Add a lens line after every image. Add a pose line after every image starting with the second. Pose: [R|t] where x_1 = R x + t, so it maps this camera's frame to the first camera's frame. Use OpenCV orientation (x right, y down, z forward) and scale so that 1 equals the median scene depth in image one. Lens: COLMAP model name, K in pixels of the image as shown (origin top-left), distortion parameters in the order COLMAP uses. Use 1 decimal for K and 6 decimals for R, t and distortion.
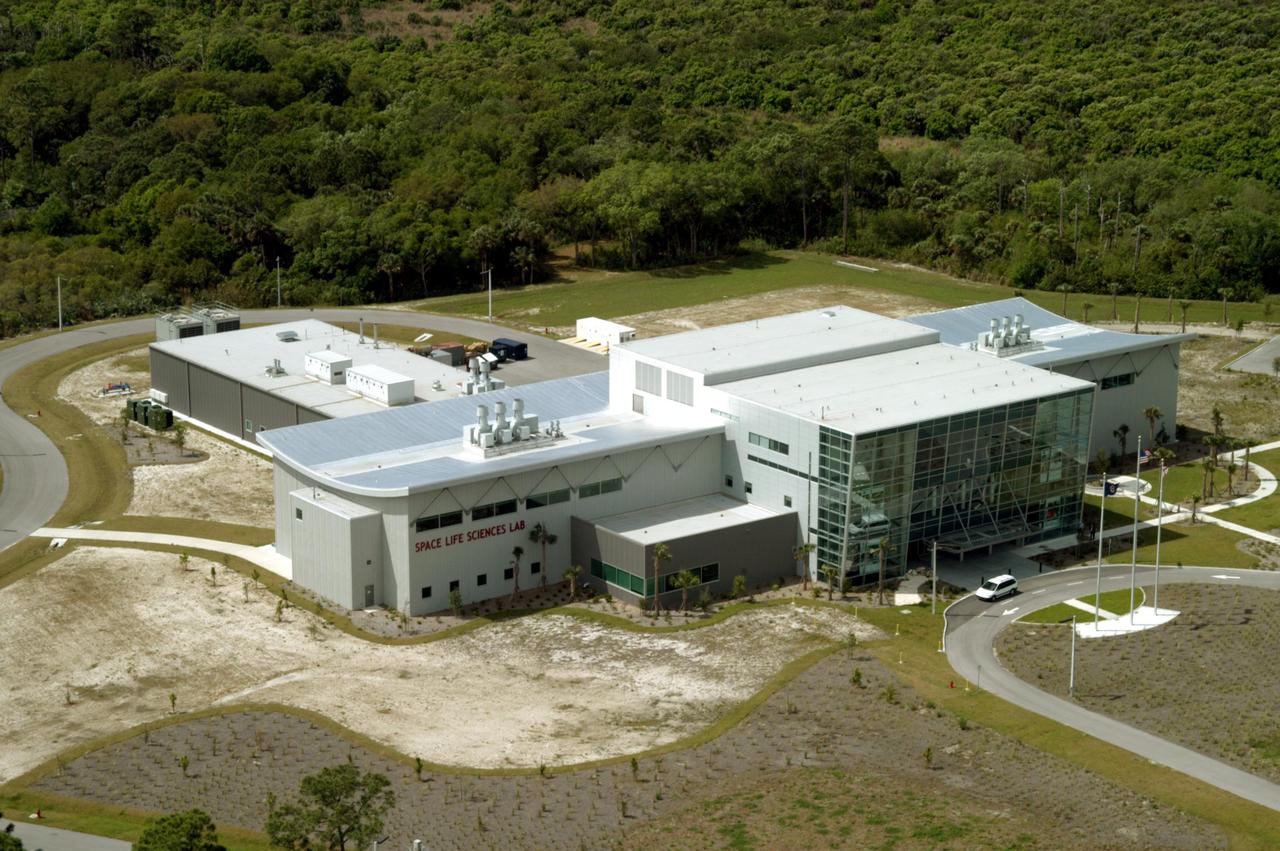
lens RADIAL K [[2816.1, 0, 640.0], [0, 2816.1, 425.5], [0, 0, 1]] dist [0.205529, -0.201164]
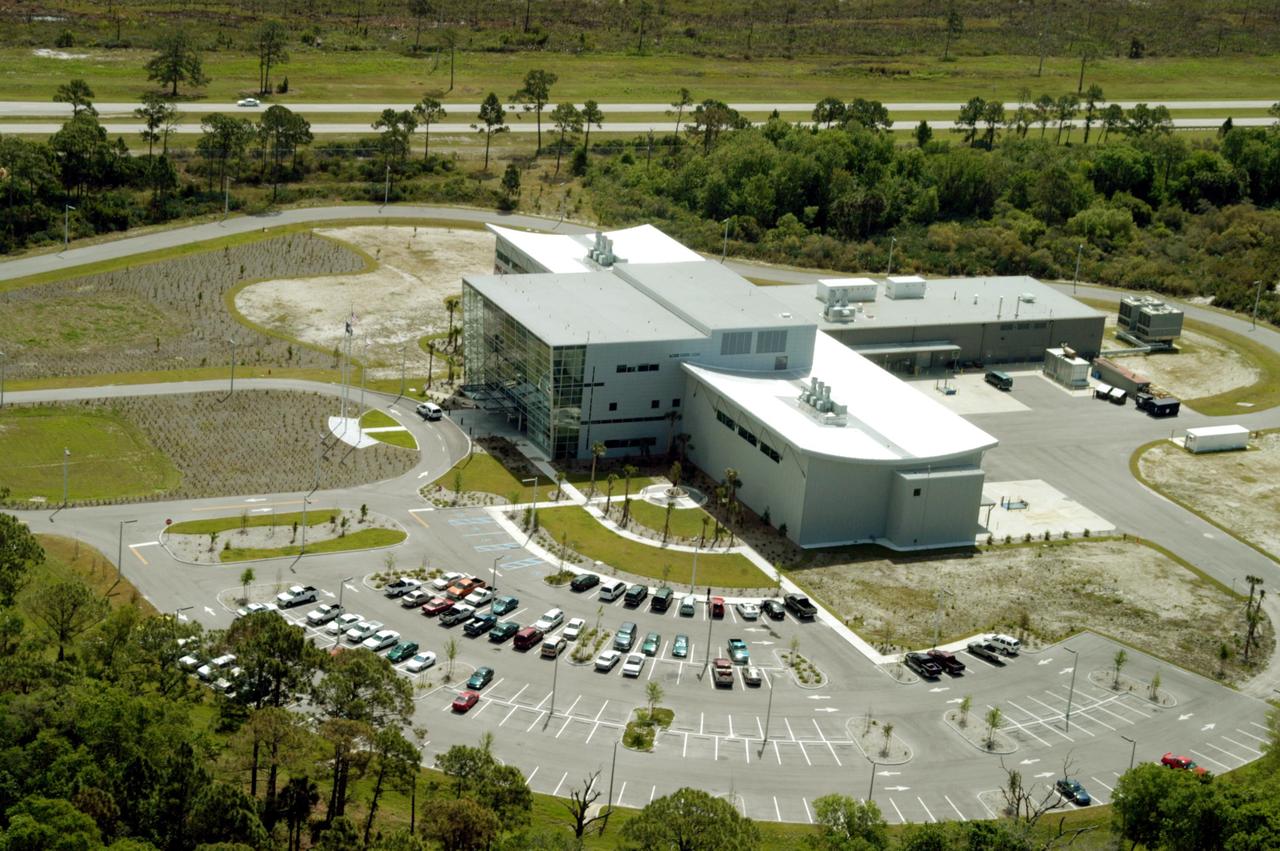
lens RADIAL K [[2816.1, 0, 640.0], [0, 2816.1, 425.5], [0, 0, 1]] dist [0.205529, -0.201164]
pose [[-0.235999, 0.278402, -0.931019, 1.400030], [-0.331152, 0.877694, 0.346398, -0.452533], [0.913588, 0.390059, -0.114941, 1.257007]]
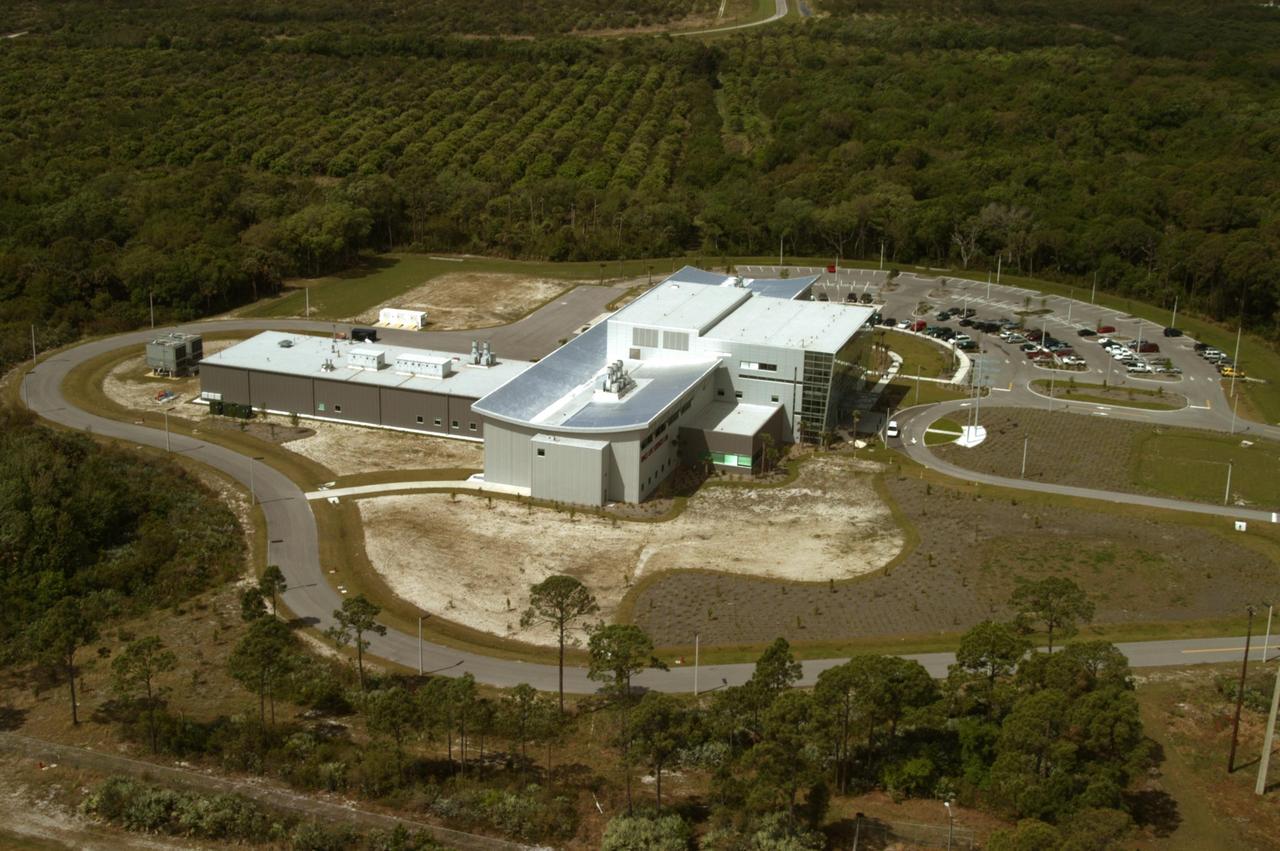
lens RADIAL K [[1699.6, 0, 640.0], [0, 1699.6, 425.5], [0, 0, 1]] dist [-0.038606, -0.039012]
pose [[0.838397, -0.154185, 0.522798, -0.556037], [0.123332, 0.987943, 0.093583, -0.062866], [-0.530923, -0.013982, 0.847304, 0.189120]]
